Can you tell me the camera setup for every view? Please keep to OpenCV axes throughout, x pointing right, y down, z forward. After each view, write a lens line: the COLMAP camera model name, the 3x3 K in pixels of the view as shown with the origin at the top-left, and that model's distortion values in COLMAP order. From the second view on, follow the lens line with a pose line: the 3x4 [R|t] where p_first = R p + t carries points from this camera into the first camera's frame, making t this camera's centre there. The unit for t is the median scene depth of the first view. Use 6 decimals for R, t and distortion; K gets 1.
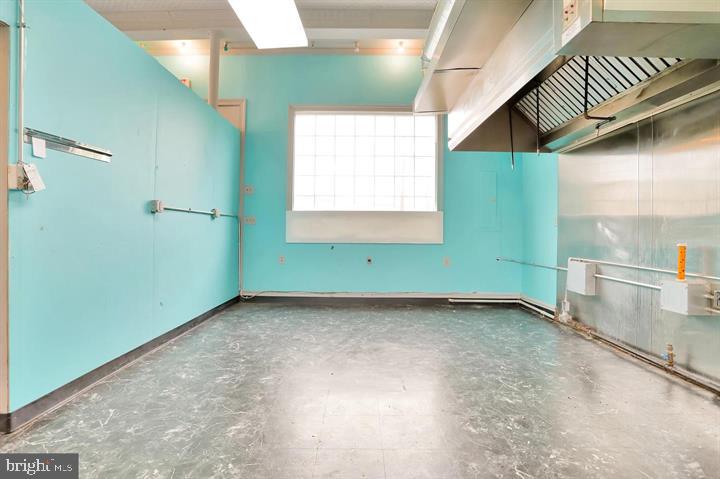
lens RADIAL K [[351.9, 0, 350.7], [0, 351.9, 236.5], [0, 0, 1]] dist [-0.022687, 0.000520]
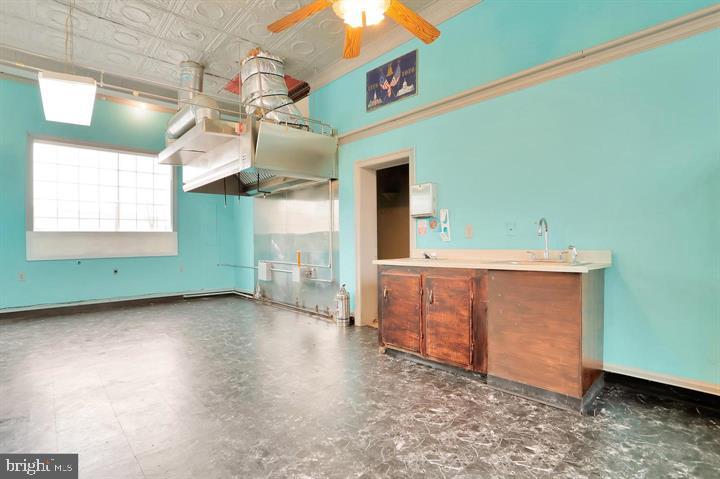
lens RADIAL K [[351.9, 0, 350.7], [0, 351.9, 236.5], [0, 0, 1]] dist [-0.022687, 0.000520]
pose [[0.729266, -0.005571, 0.684207, -0.211351], [0.025758, 0.999482, -0.019316, -0.011920], [-0.683745, 0.031710, 0.729032, -0.532534]]
